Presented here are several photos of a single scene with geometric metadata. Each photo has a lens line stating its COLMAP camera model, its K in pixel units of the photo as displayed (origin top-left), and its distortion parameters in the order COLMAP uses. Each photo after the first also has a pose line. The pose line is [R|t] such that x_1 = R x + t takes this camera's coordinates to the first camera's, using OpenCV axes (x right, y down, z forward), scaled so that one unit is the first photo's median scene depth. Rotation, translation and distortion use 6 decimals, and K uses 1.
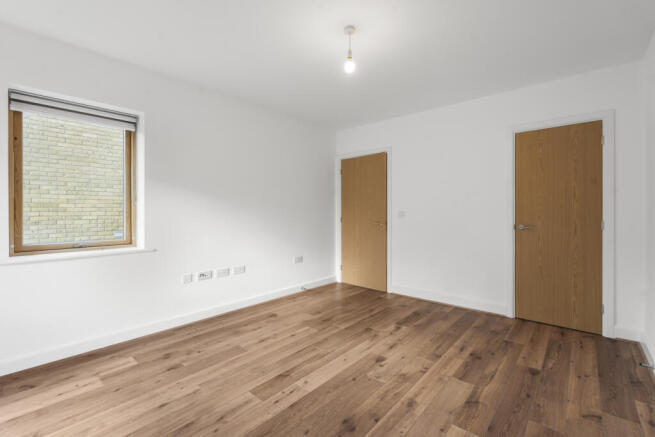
lens RADIAL K [[291.7, 0, 327.5], [0, 291.7, 215.6], [0, 0, 1]] dist [-0.000747, -0.000264]
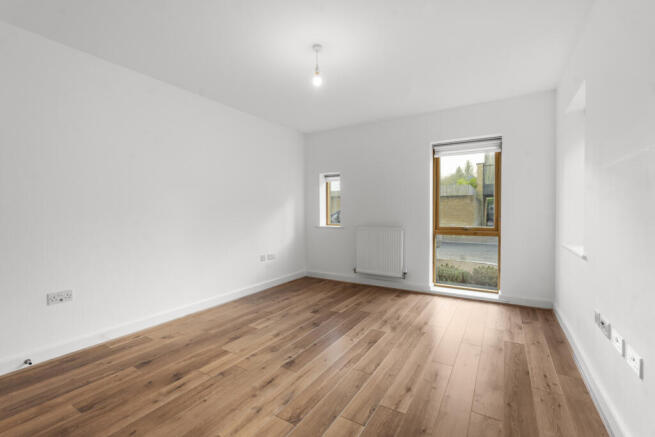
lens RADIAL K [[291.7, 0, 327.4], [0, 291.7, 215.7], [0, 0, 1]] dist [-0.000747, -0.000264]
pose [[-0.984878, 0.009259, -0.173002, 0.231473], [0.005167, 0.999697, 0.024086, -0.014696], [0.173172, 0.022828, -0.984627, 2.070903]]
